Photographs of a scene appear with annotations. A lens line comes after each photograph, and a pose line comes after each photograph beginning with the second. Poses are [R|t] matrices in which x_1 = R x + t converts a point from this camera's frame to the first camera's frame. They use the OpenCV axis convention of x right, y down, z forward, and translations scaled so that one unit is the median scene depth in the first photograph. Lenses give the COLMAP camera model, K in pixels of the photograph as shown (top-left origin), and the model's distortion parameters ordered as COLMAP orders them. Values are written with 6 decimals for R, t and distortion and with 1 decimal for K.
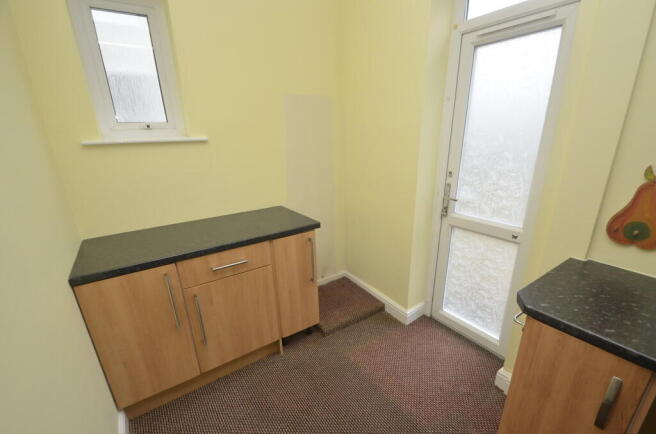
lens RADIAL K [[283.3, 0, 331.4], [0, 283.3, 230.1], [0, 0, 1]] dist [0.001391, -0.011475]
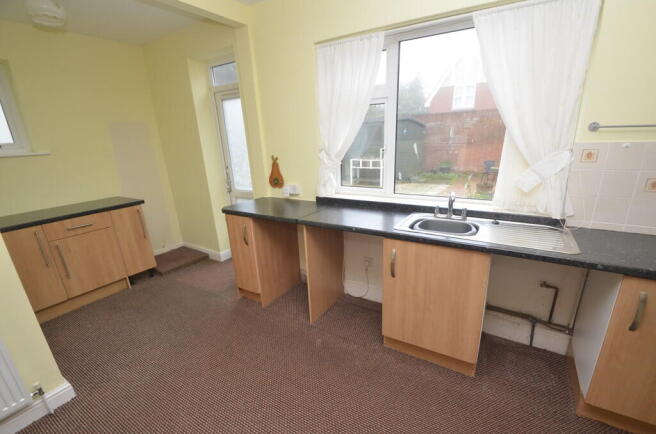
lens RADIAL K [[283.3, 0, 331.4], [0, 283.3, 230.1], [0, 0, 1]] dist [0.001391, -0.011475]
pose [[0.910878, -0.139362, 0.388431, 0.284592], [0.151454, 0.988464, -0.000518, 0.306911], [-0.383878, 0.059302, 0.921478, -0.909357]]
